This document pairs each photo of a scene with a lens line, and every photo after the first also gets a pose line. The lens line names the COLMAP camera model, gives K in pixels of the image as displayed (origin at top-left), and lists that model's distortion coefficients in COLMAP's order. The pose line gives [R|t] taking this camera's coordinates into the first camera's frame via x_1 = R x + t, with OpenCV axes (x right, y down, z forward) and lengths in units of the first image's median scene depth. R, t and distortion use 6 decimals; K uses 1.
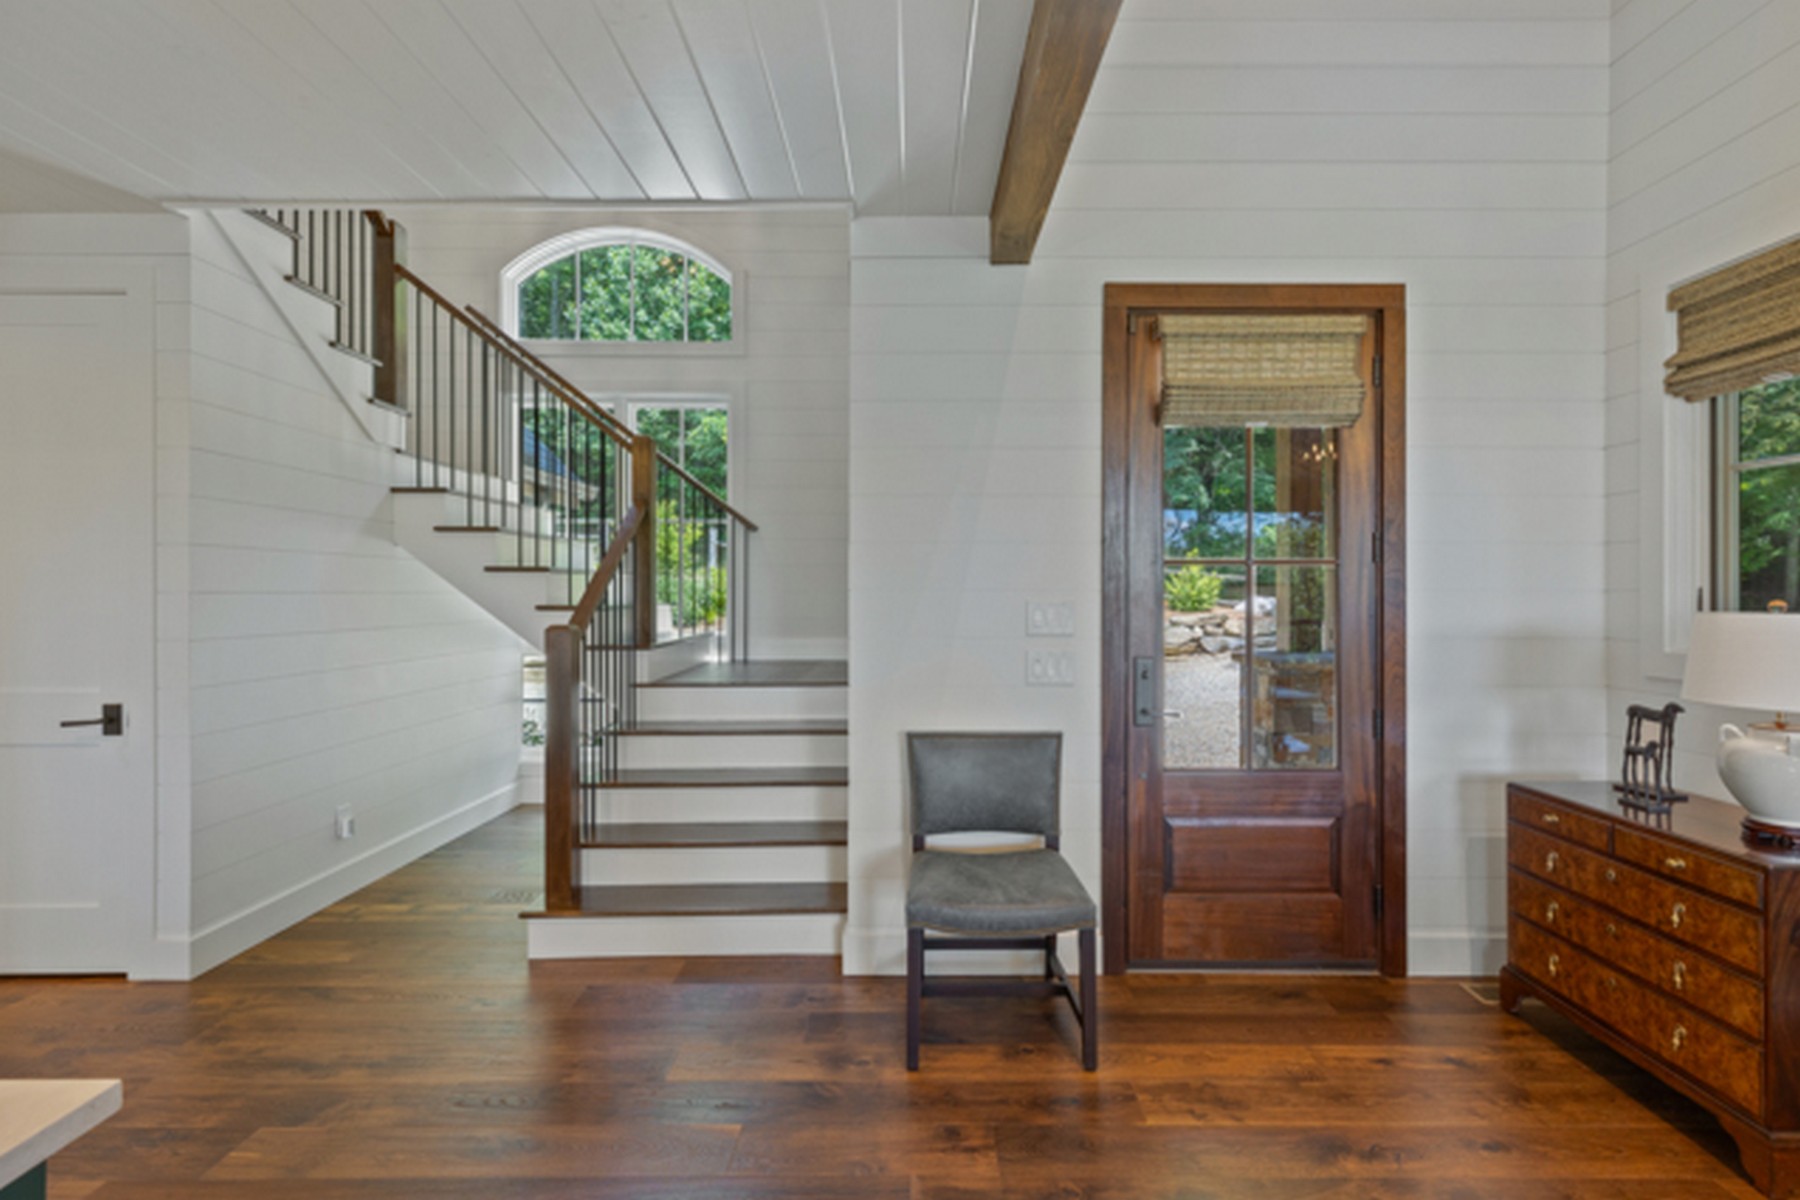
lens RADIAL K [[824.6, 0, 916.8], [0, 824.6, 595.2], [0, 0, 1]] dist [-0.001471, 0.002829]
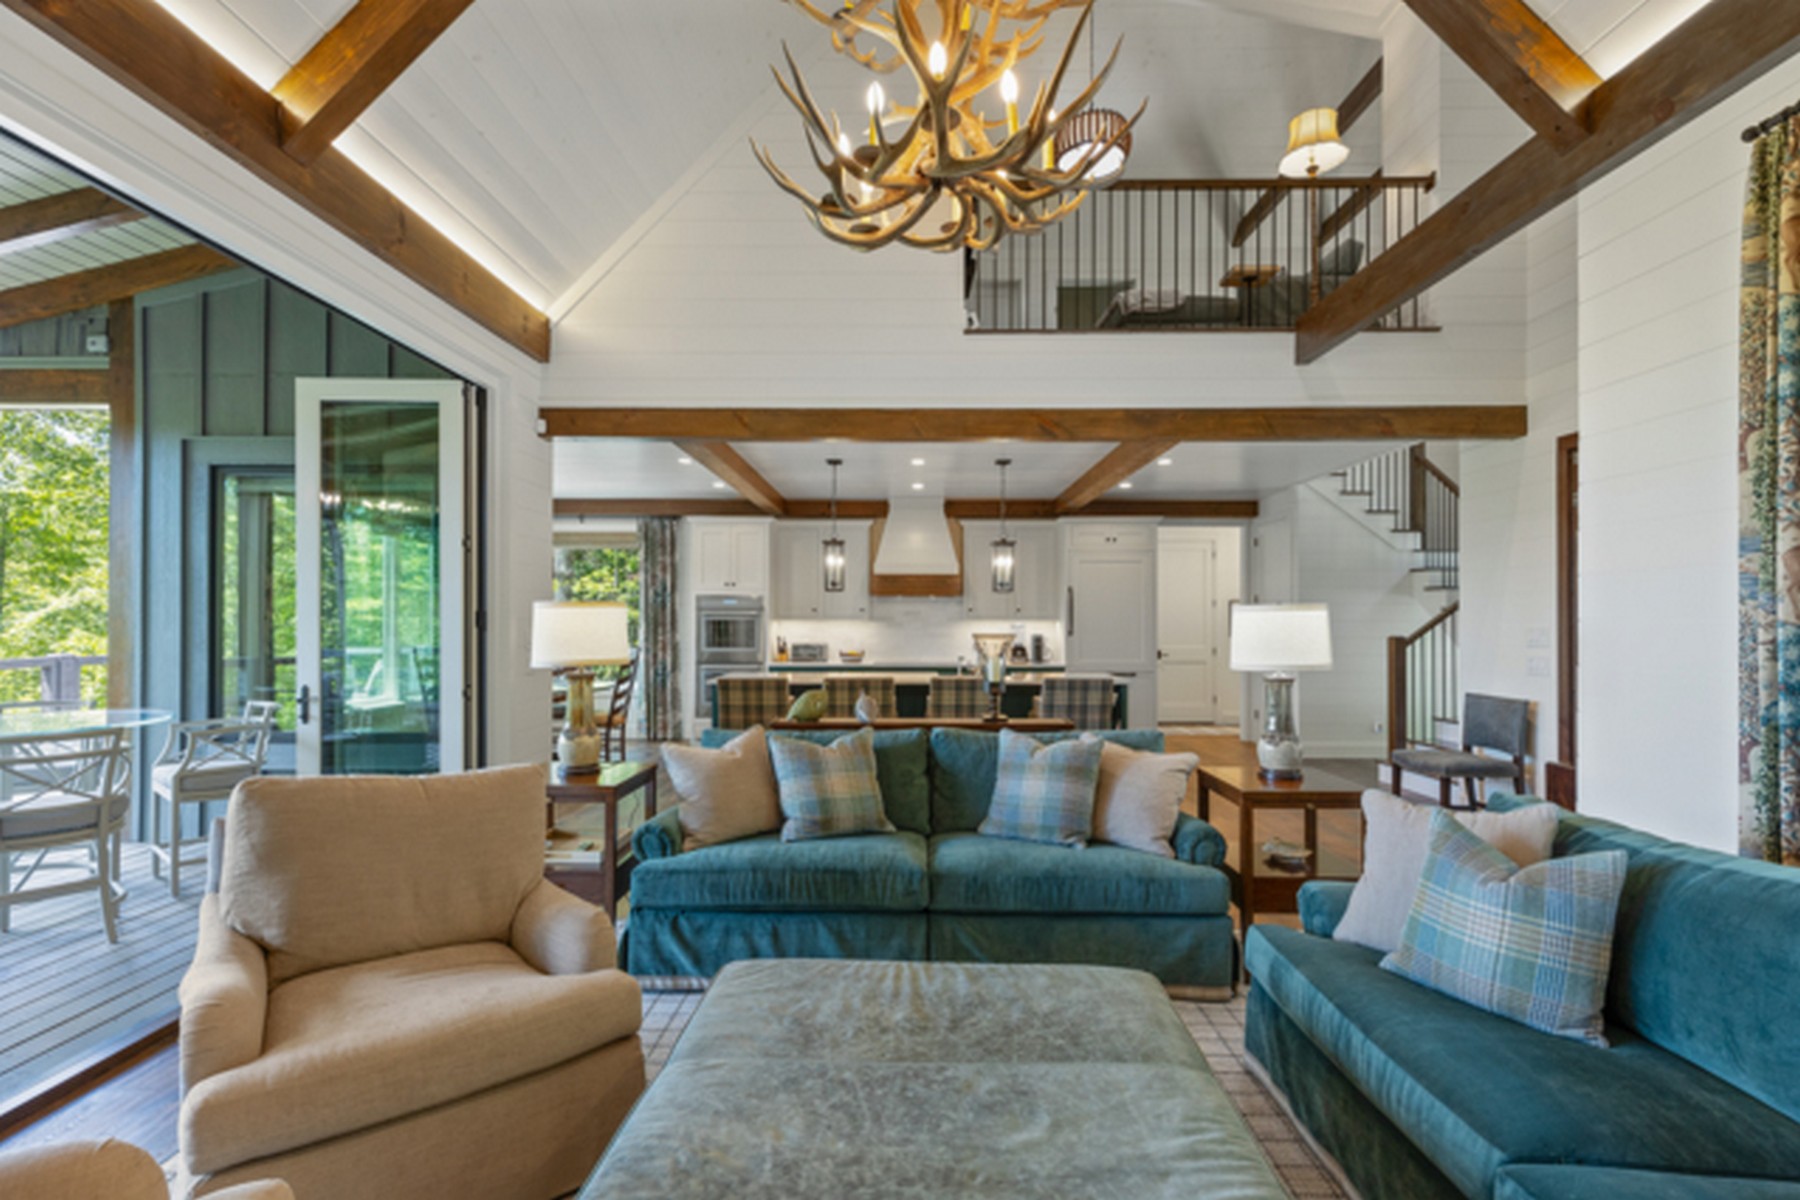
lens RADIAL K [[824.6, 0, 895.5], [0, 824.6, 609.2], [0, 0, 1]] dist [-0.001471, 0.002829]
pose [[-0.032794, -0.013256, -0.999374, 1.950794], [-0.000540, 0.999912, -0.013246, -0.006509], [0.999462, 0.000105, -0.032799, -0.283901]]
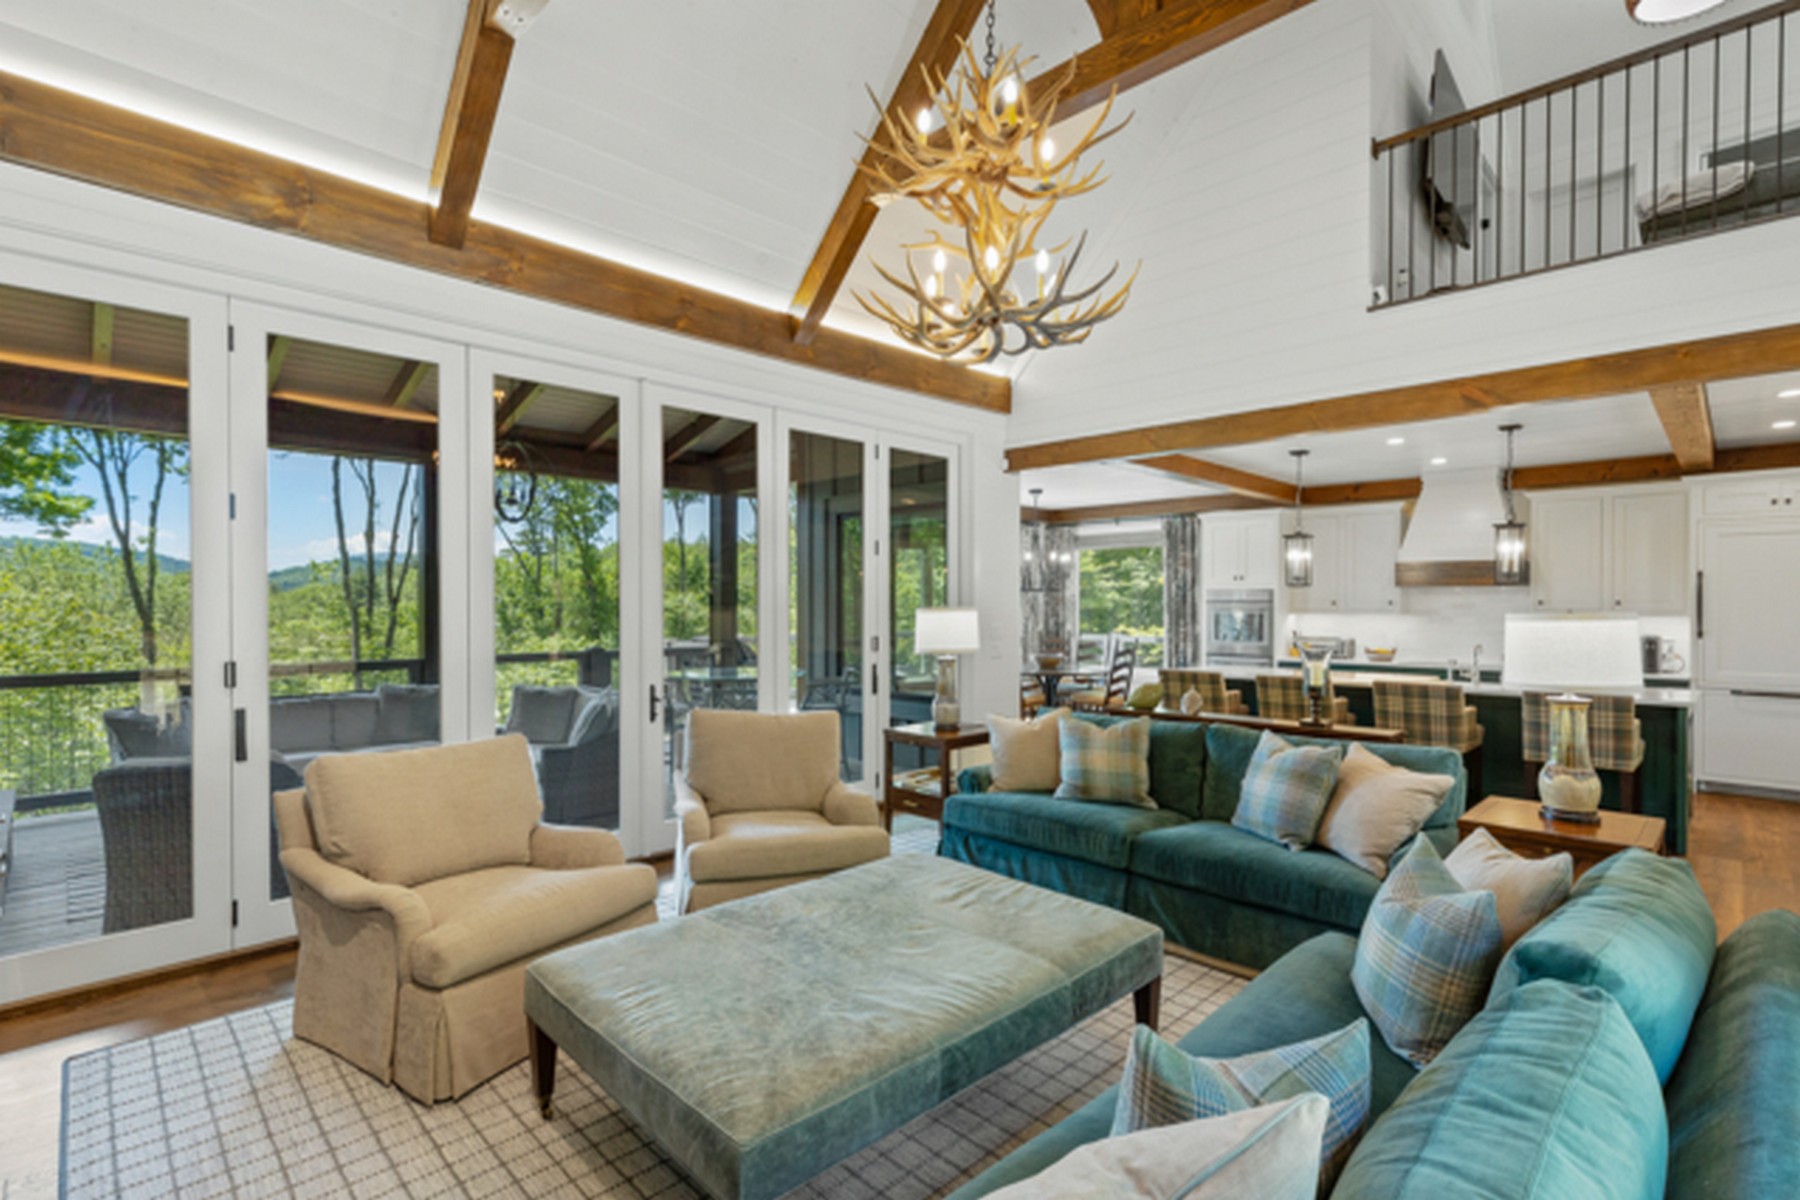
lens RADIAL K [[824.6, 0, 908.0], [0, 824.6, 612.2], [0, 0, 1]] dist [-0.001471, 0.002829]
pose [[-0.712757, 0.007138, -0.701374, 2.009944], [0.000583, 0.999954, 0.009584, -0.039331], [0.701410, 0.006422, -0.712729, 0.347979]]
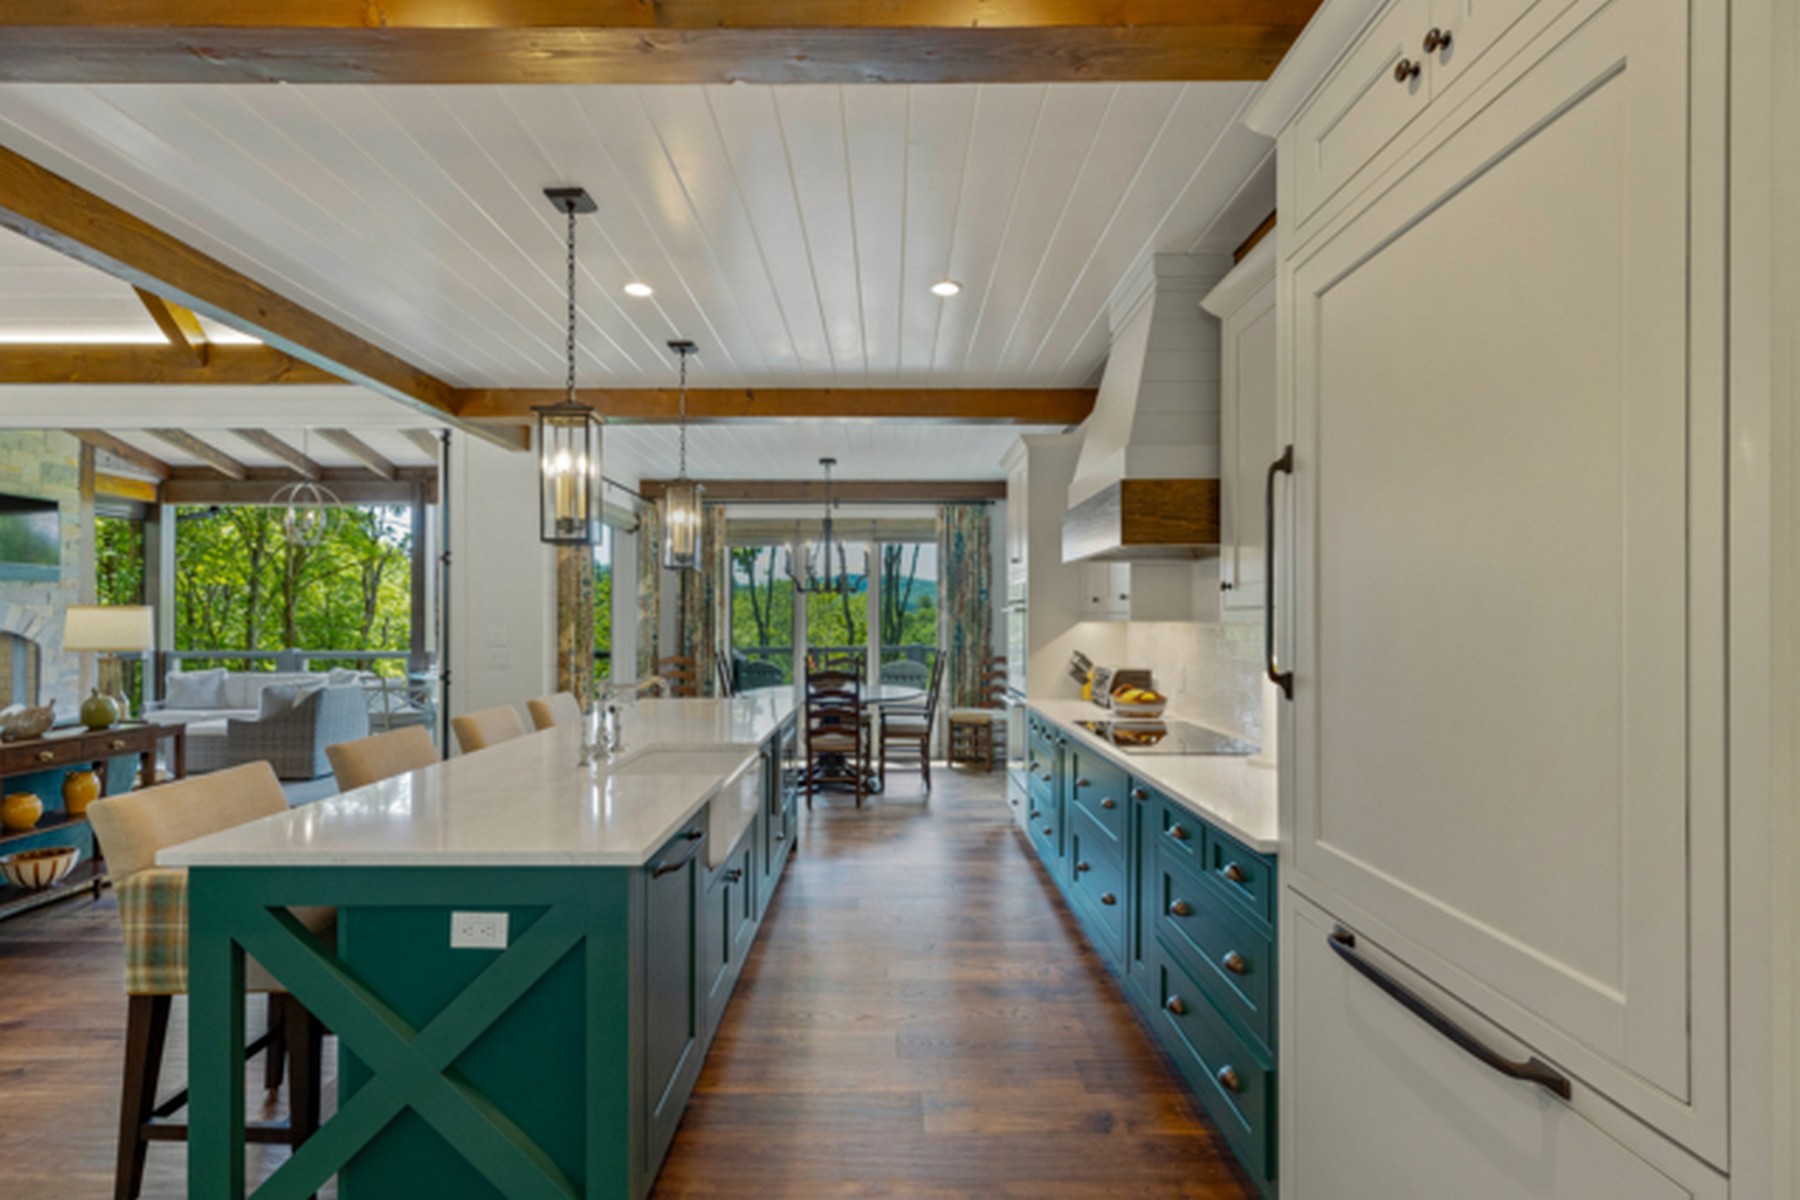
lens RADIAL K [[824.6, 0, 898.8], [0, 824.6, 620.8], [0, 0, 1]] dist [-0.001471, 0.002829]
pose [[-0.999987, -0.003074, 0.004164, -0.810997], [-0.003074, 0.999995, 0.000060, -0.004455], [-0.004164, 0.000047, -0.999991, 0.868168]]
